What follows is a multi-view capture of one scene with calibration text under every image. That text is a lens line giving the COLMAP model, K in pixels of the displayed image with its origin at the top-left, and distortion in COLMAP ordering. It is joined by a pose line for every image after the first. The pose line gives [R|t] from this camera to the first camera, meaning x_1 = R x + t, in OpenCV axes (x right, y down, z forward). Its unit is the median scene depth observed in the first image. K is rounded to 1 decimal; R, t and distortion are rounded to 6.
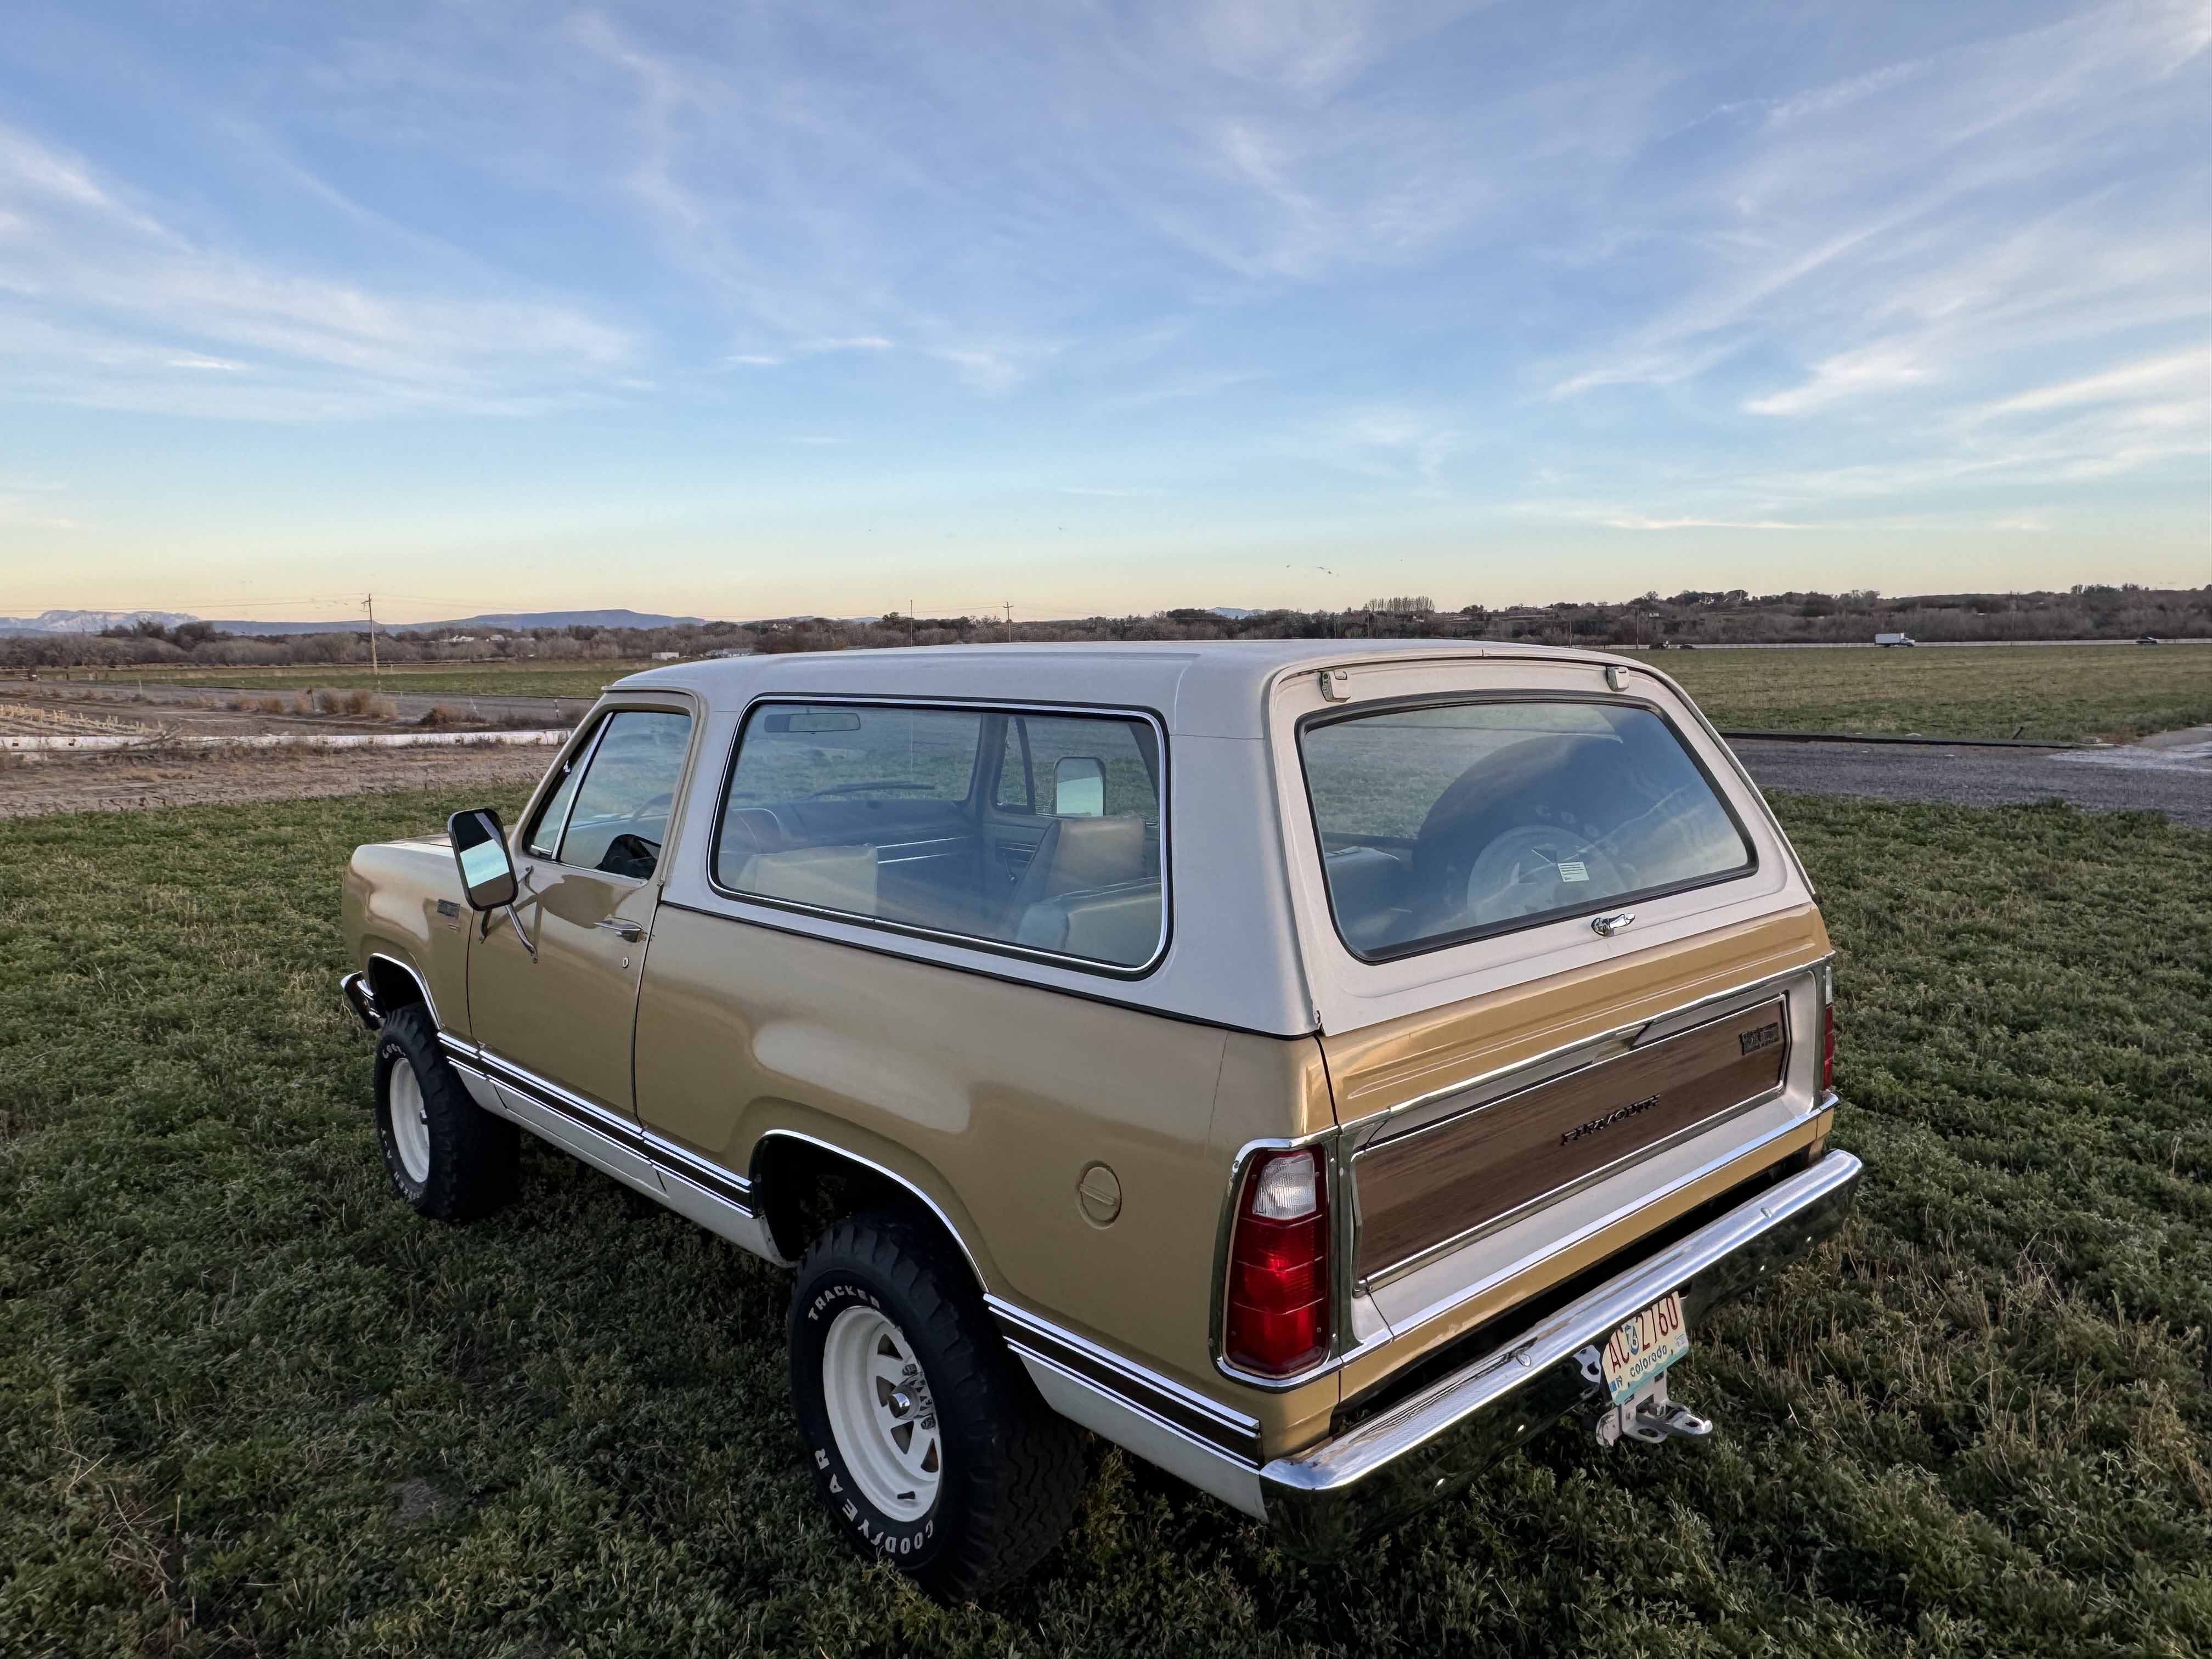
lens RADIAL K [[1489.5, 0, 1100.1], [0, 1489.5, 828.2], [0, 0, 1]] dist [0.005350, 0.006704]
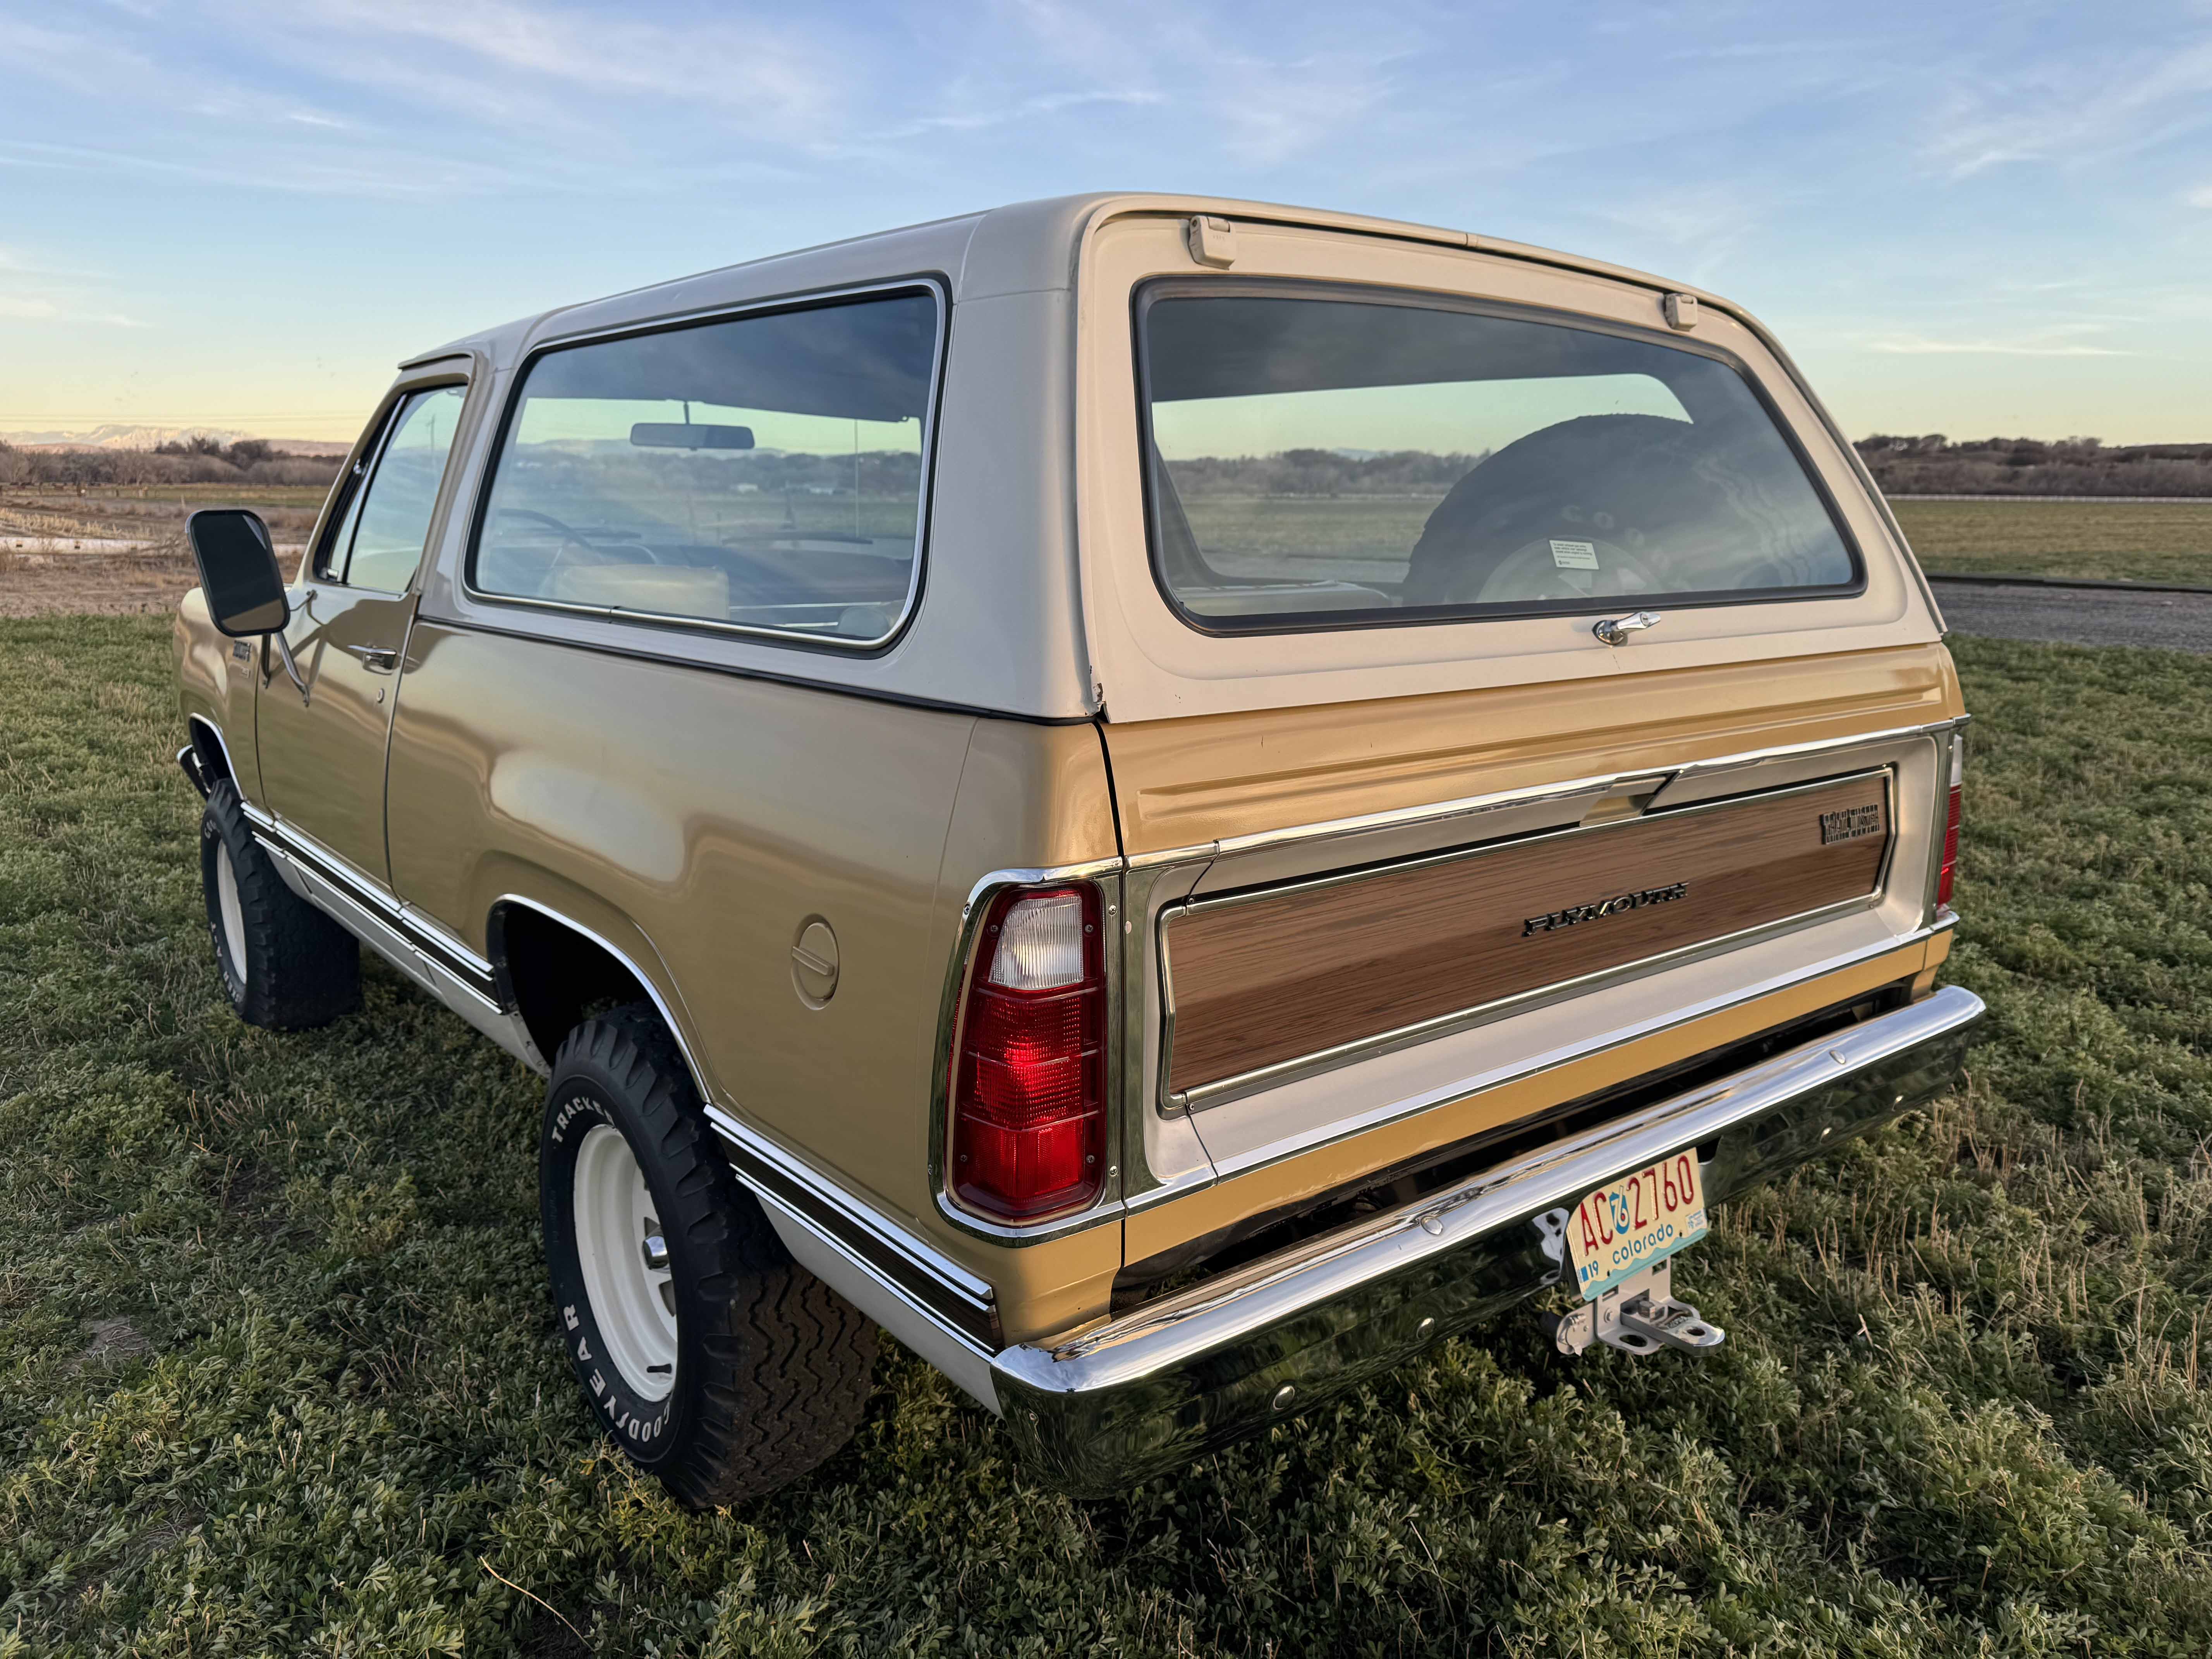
lens RADIAL K [[1593.5, 0, 1100.5], [0, 1593.5, 826.5], [0, 0, 1]] dist [0.025979, -0.026175]
pose [[0.997428, 0.032773, -0.063739, 0.133888], [-0.027119, 0.995783, 0.087636, 0.086739], [0.066343, -0.085682, 0.994111, 0.209658]]
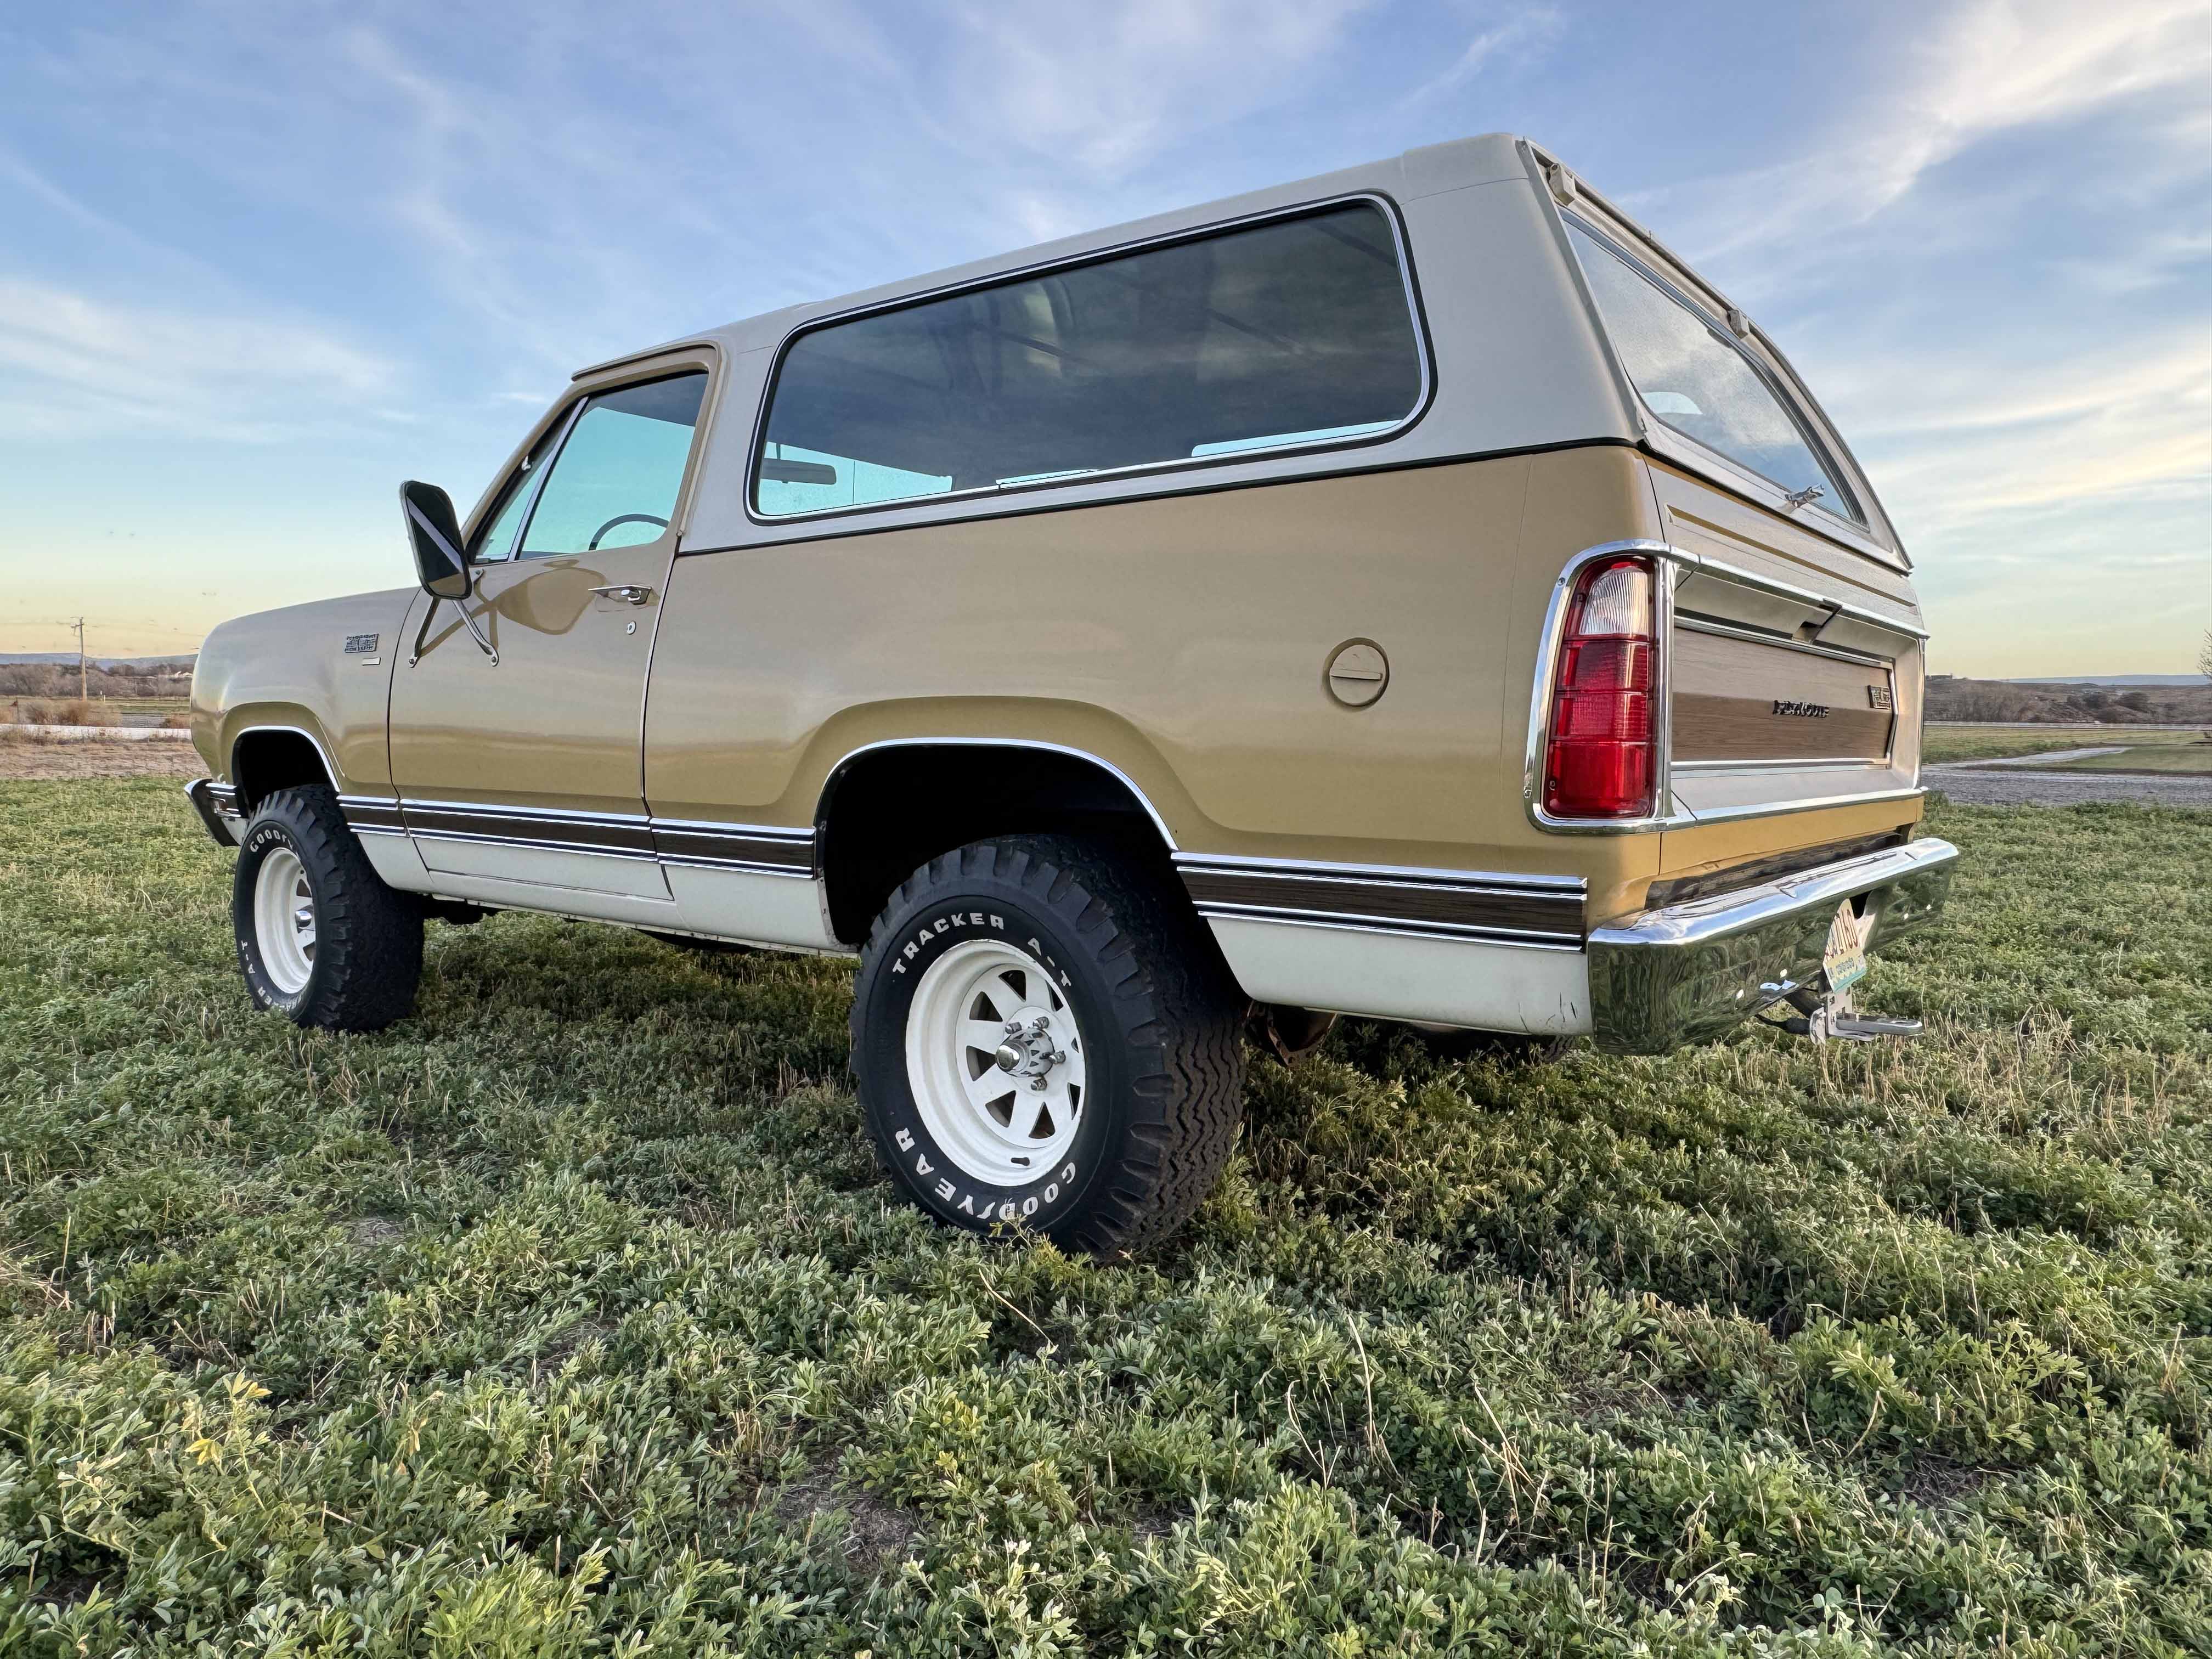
lens RADIAL K [[1489.5, 0, 1104.3], [0, 1489.5, 811.8], [0, 0, 1]] dist [0.005350, 0.006704]
pose [[0.988110, 0.017695, 0.152729, -0.207143], [-0.008683, 0.998192, -0.059472, 0.284635], [-0.153505, 0.057438, 0.986477, 0.129894]]
